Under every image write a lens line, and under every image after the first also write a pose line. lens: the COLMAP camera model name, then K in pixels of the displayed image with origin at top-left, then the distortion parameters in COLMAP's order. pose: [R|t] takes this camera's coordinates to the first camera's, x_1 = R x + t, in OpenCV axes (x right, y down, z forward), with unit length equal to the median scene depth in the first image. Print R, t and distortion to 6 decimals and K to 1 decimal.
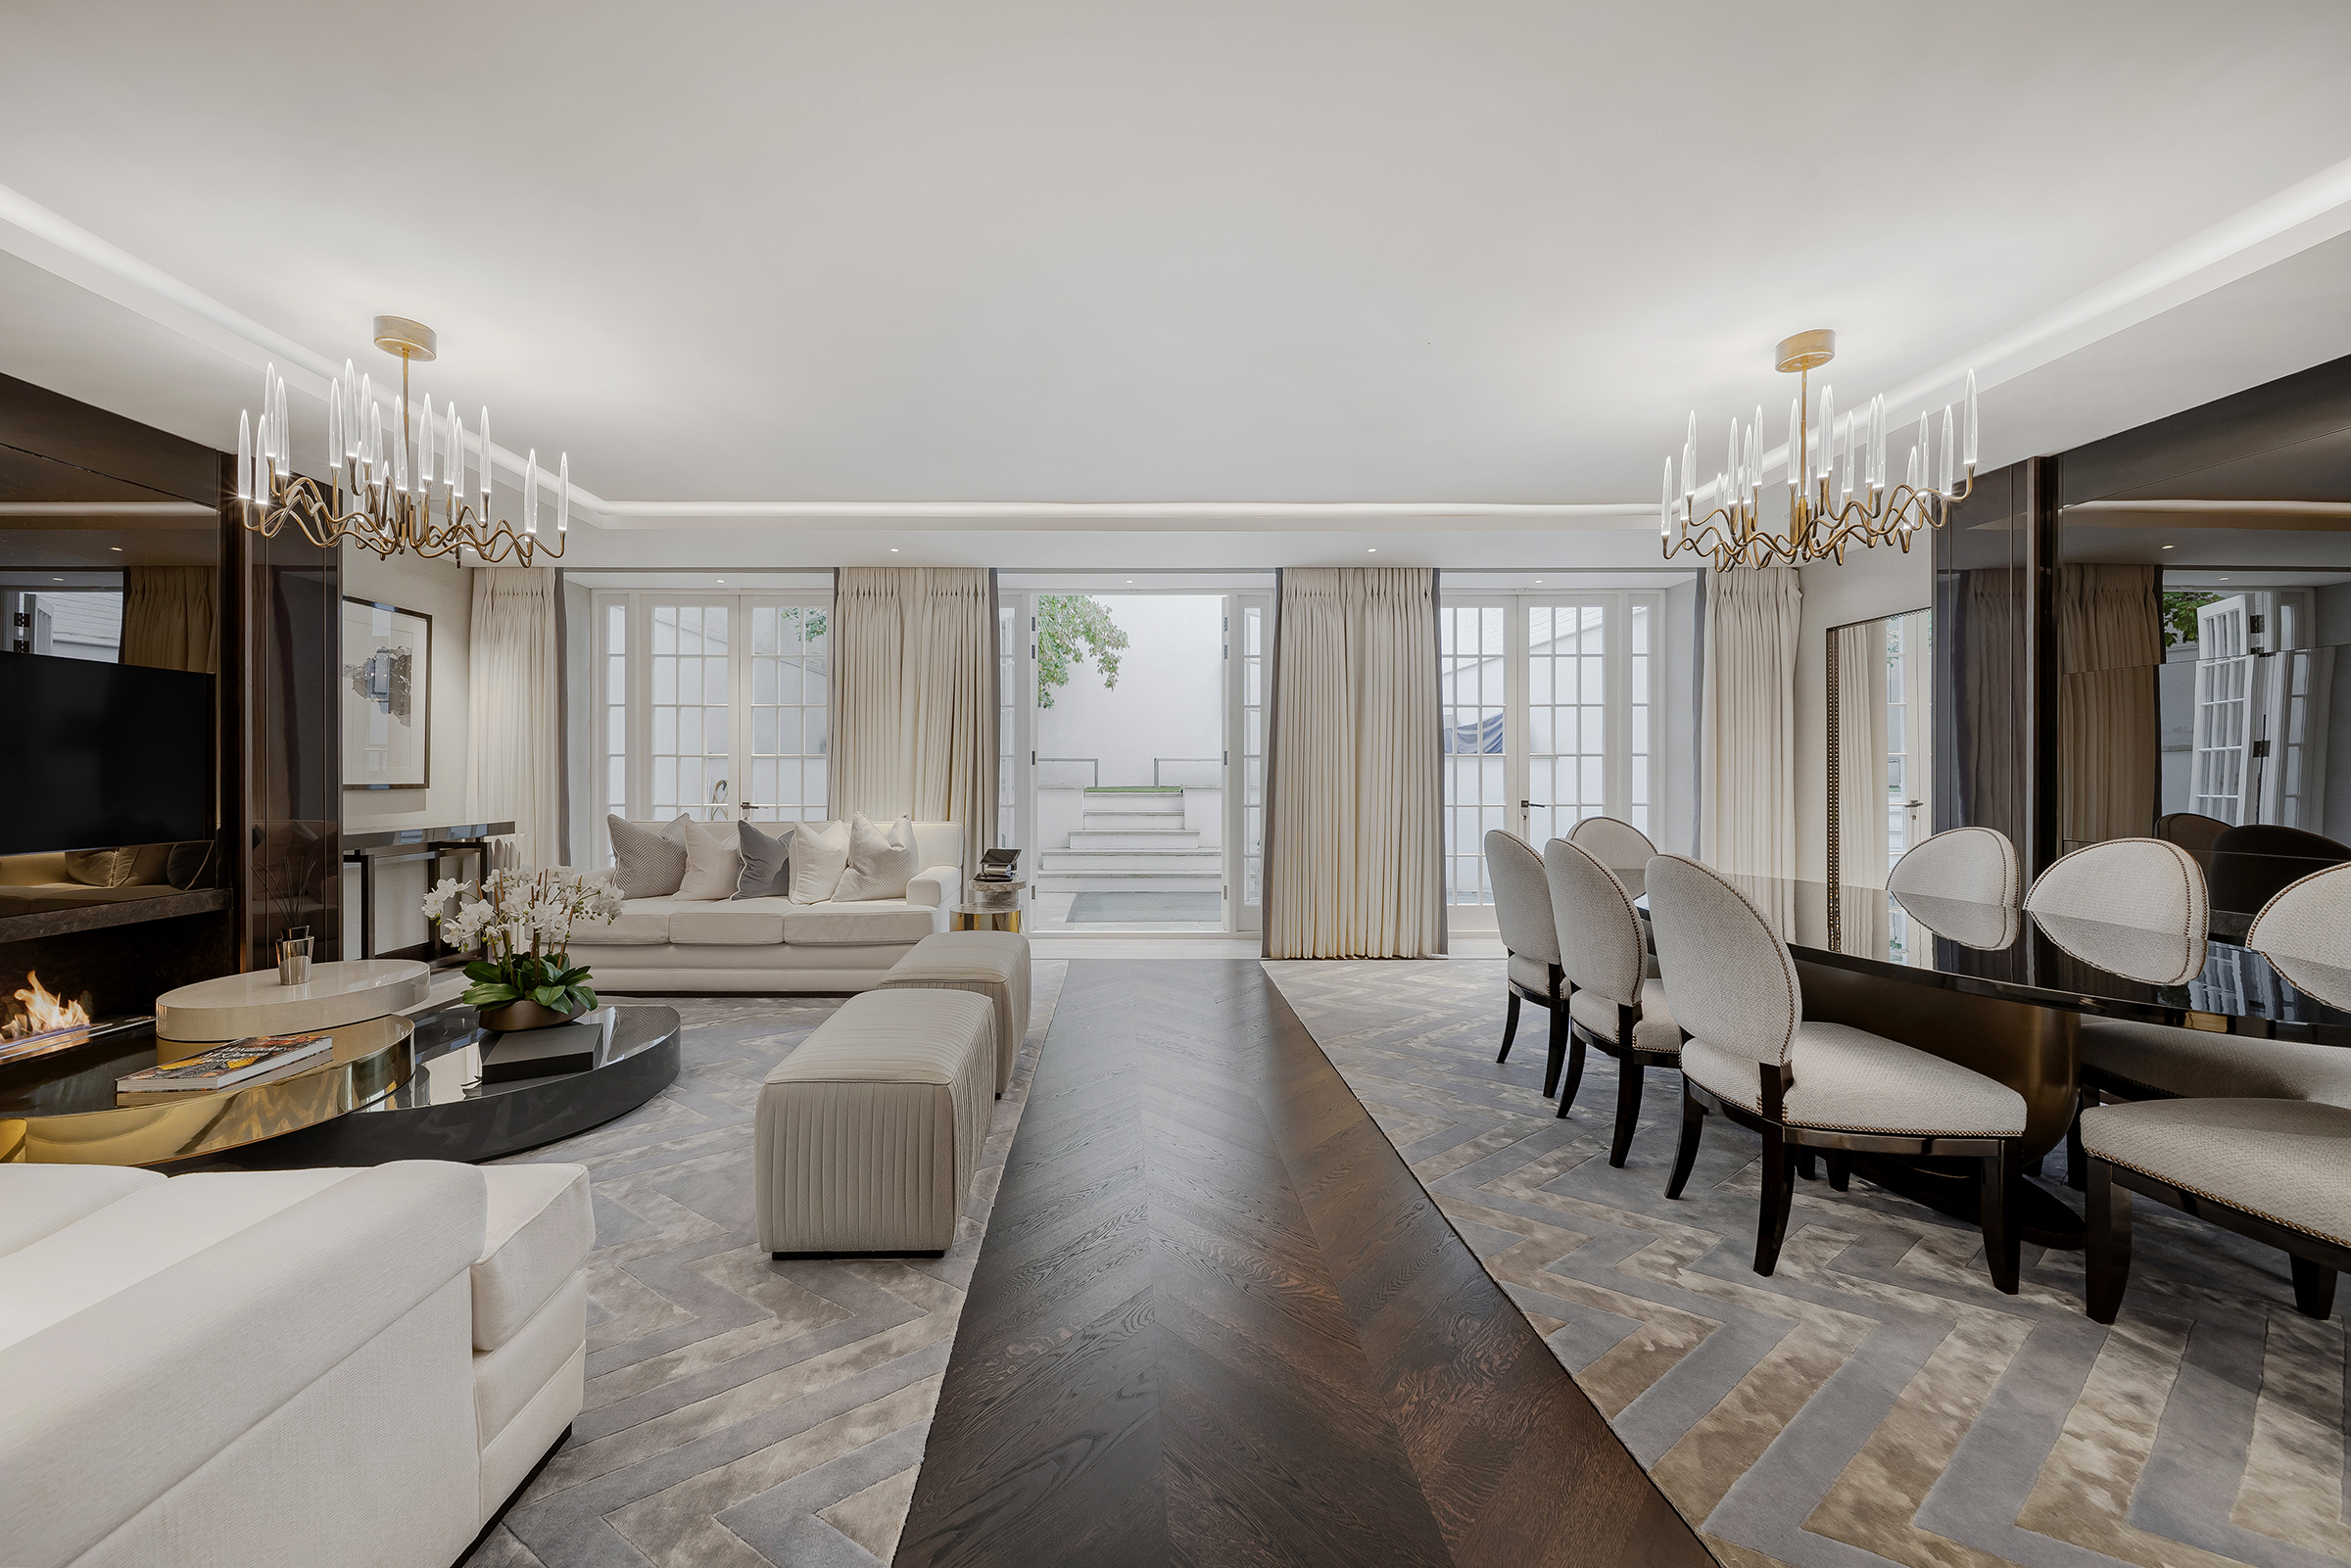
lens RADIAL K [[853.2, 0, 1167.2], [0, 853.2, 791.5], [0, 0, 1]] dist [-0.000095, -0.000005]
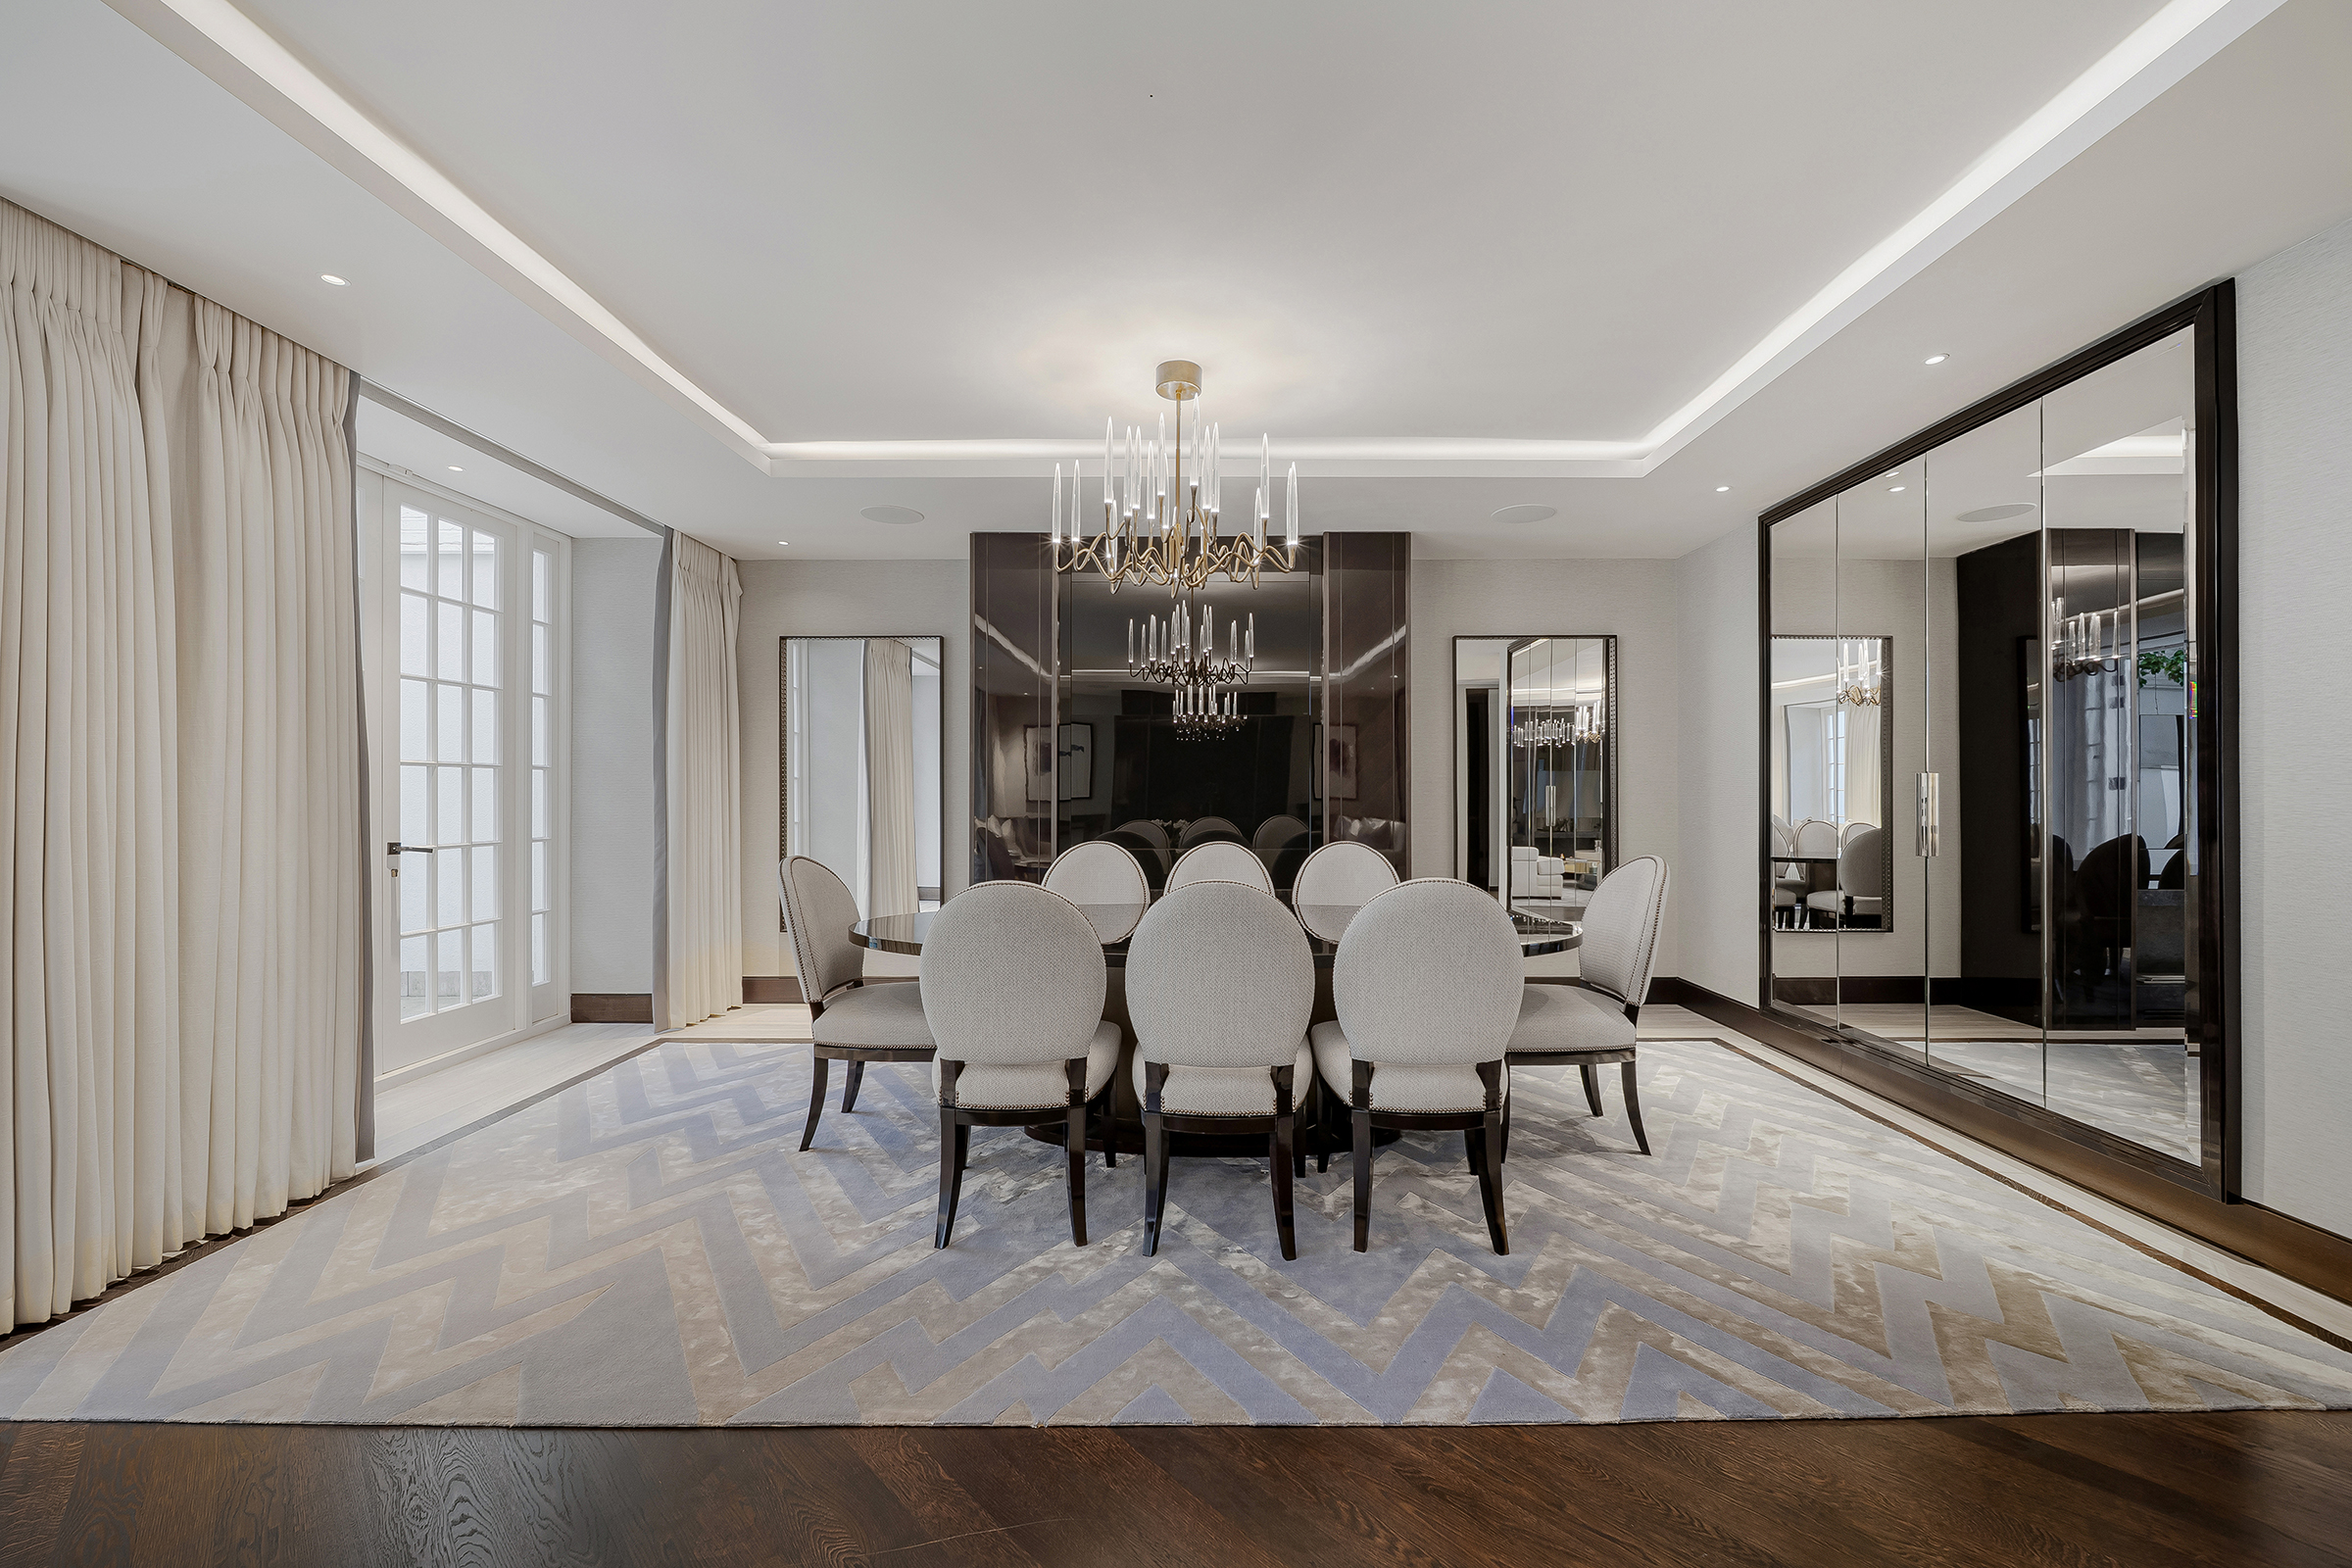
lens RADIAL K [[942.8, 0, 1176.0], [0, 942.8, 784.0], [0, 0, 1]] dist [-0.000368, 0.000022]
pose [[0.061374, 0.013545, 0.998023, -0.187357], [0.027584, 0.999503, -0.015261, -0.004802], [-0.997734, 0.028466, 0.060970, 0.487326]]
